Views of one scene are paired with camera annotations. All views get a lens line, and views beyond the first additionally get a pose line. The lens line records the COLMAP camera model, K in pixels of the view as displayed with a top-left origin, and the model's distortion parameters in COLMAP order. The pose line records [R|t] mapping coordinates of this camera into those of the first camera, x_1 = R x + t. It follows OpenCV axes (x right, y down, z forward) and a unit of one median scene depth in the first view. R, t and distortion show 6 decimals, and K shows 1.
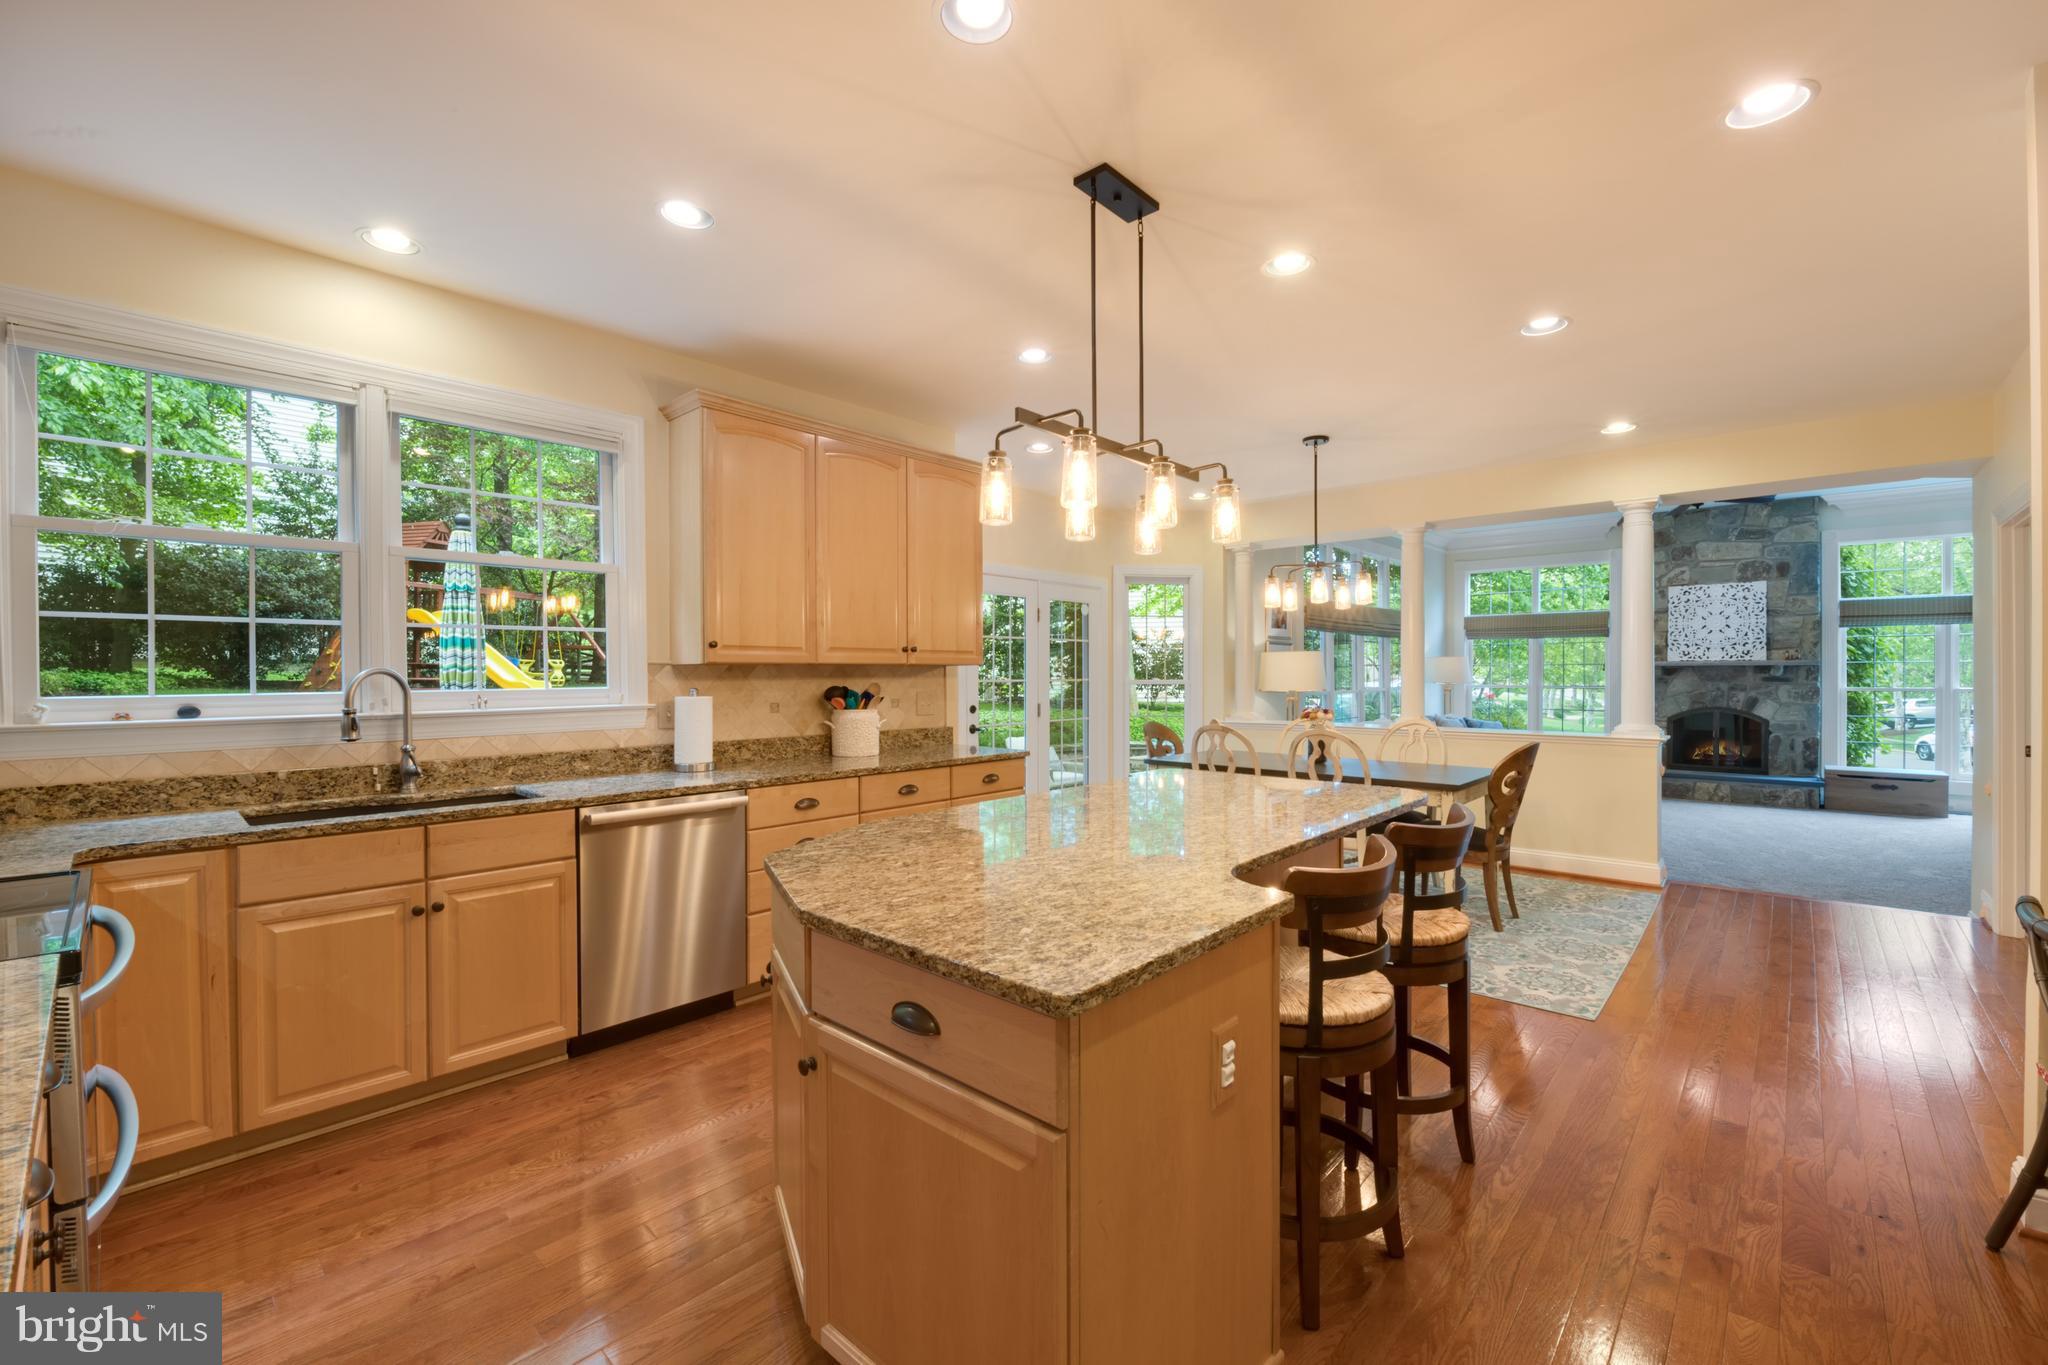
lens RADIAL K [[849.3, 0, 1024.2], [0, 849.3, 679.4], [0, 0, 1]] dist [-0.009741, -0.004341]
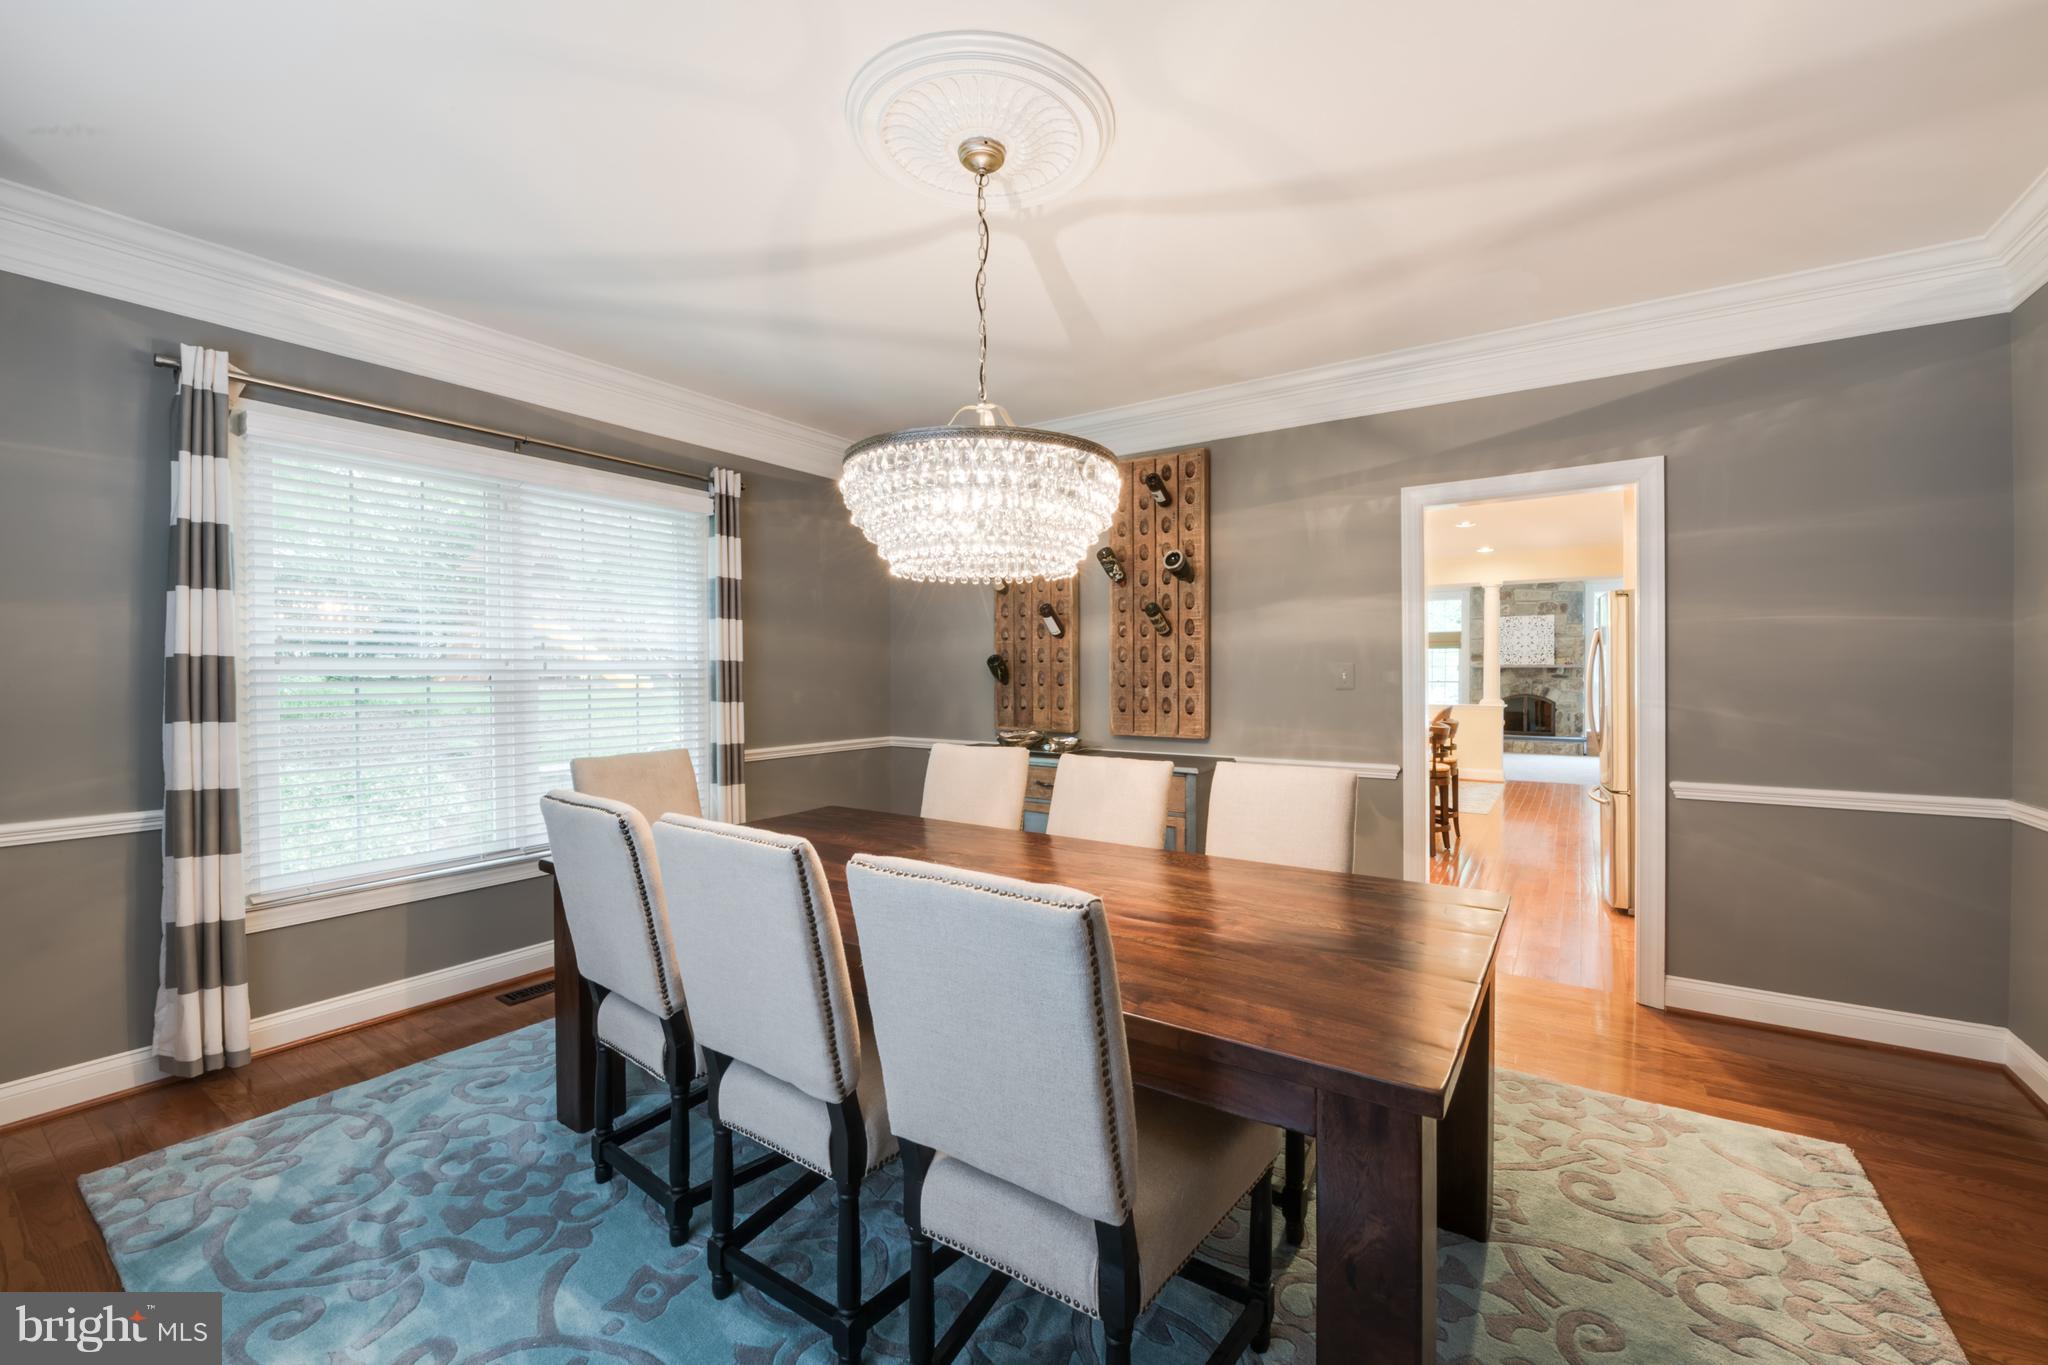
lens RADIAL K [[849.3, 0, 1024.2], [0, 849.3, 679.4], [0, 0, 1]] dist [-0.009741, -0.004341]
pose [[0.987403, -0.001077, 0.158219, -0.376991], [0.000933, 0.999999, 0.000985, 0.003124], [-0.158220, -0.000824, 0.987404, -0.440517]]
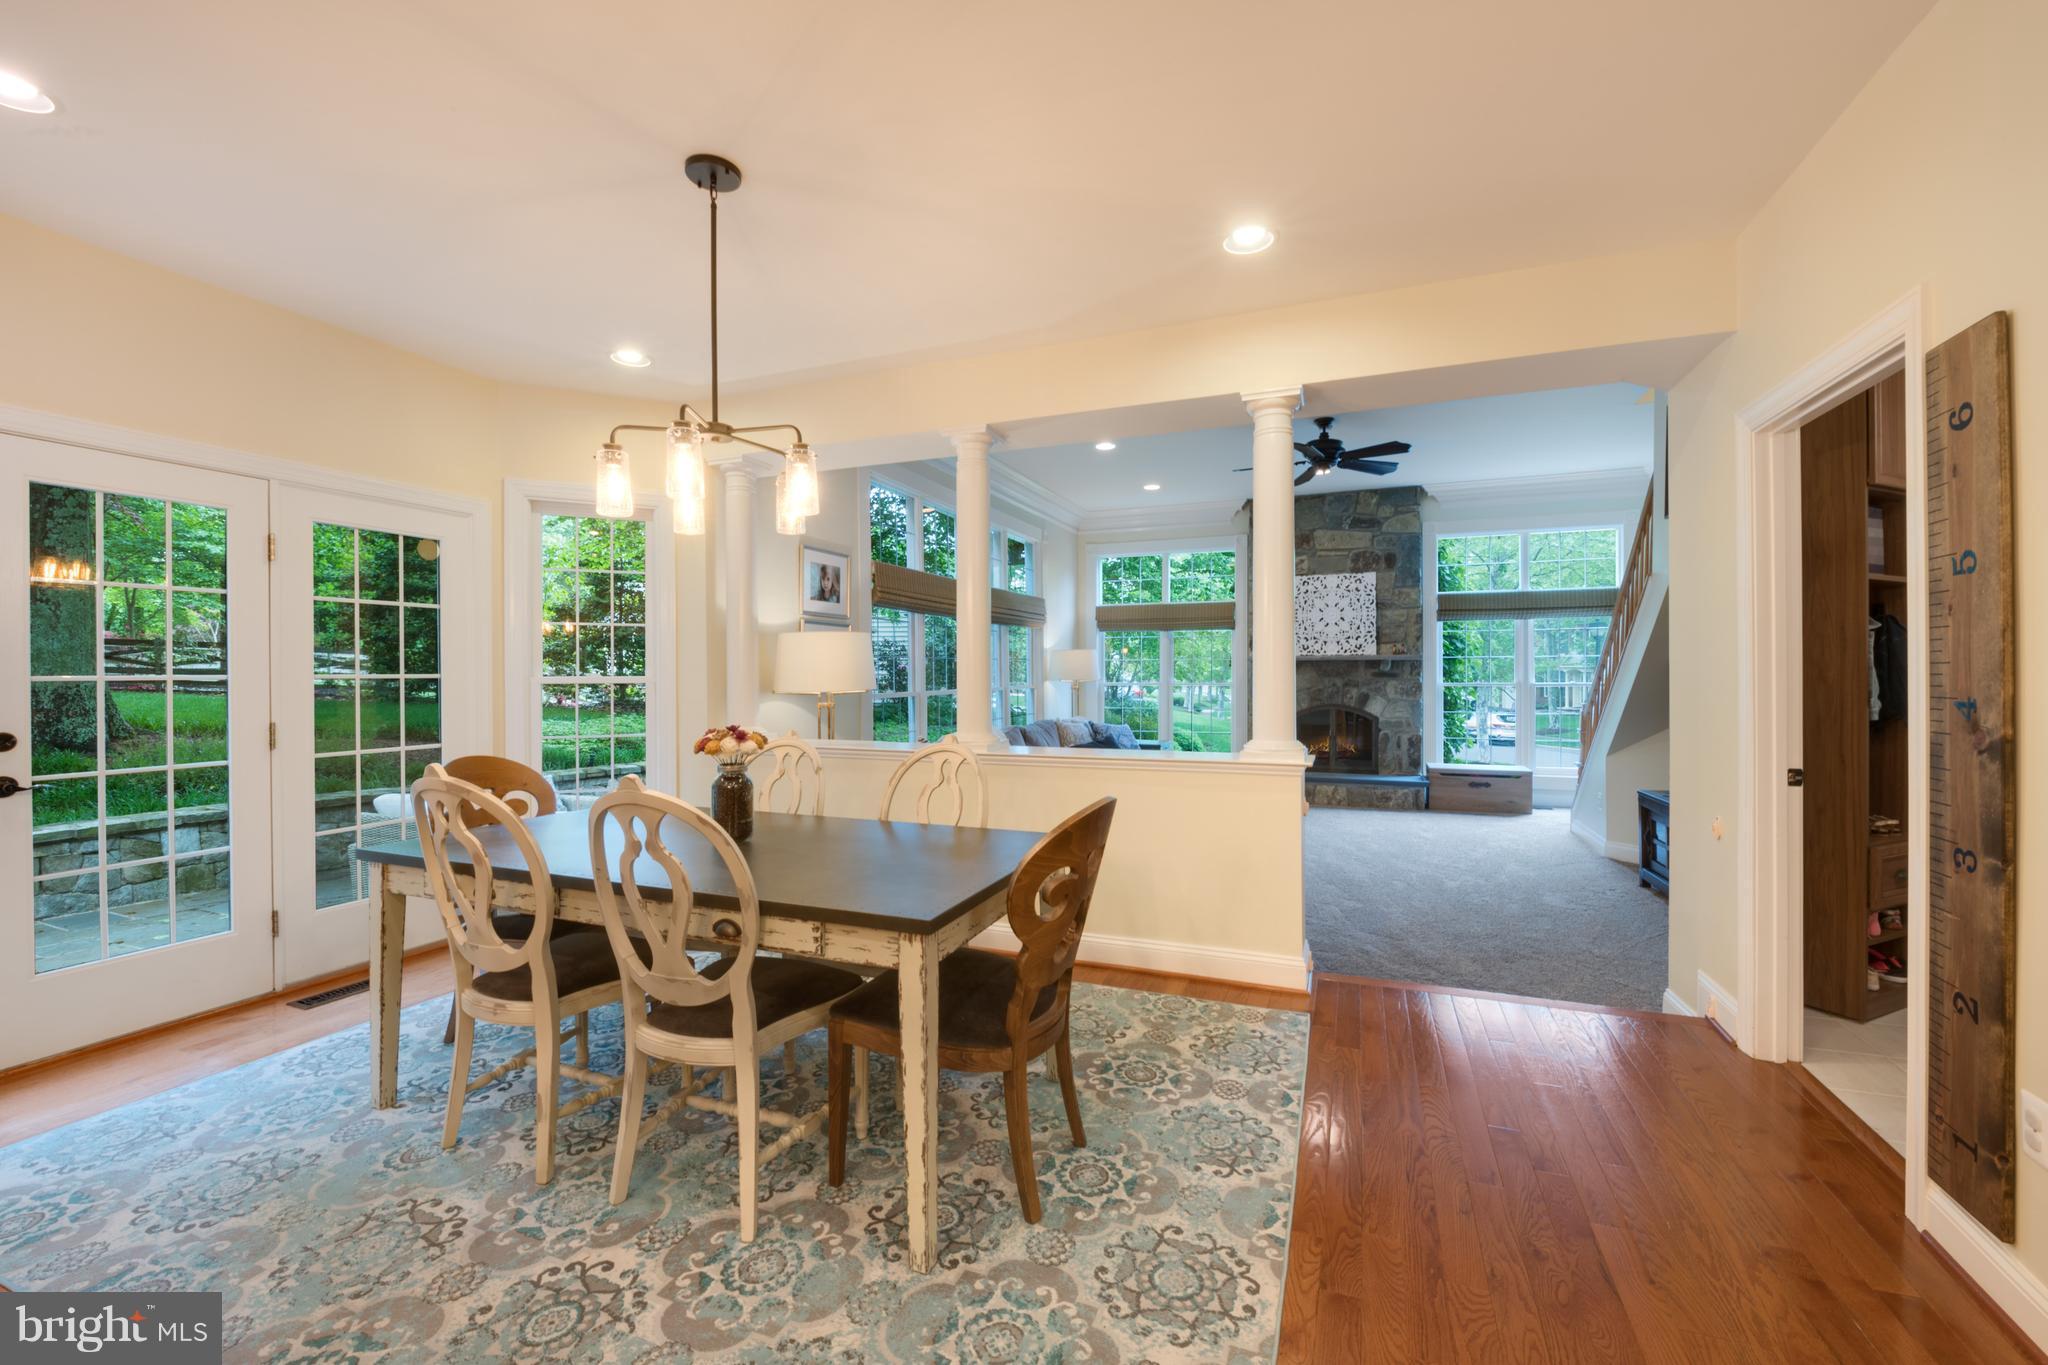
lens RADIAL K [[849.3, 0, 1024.2], [0, 849.3, 679.4], [0, 0, 1]] dist [-0.009741, -0.004341]
pose [[0.934853, -0.004604, 0.355005, 0.169830], [0.004471, 0.999989, 0.001194, 0.002390], [-0.355006, 0.000471, 0.934864, 0.246474]]
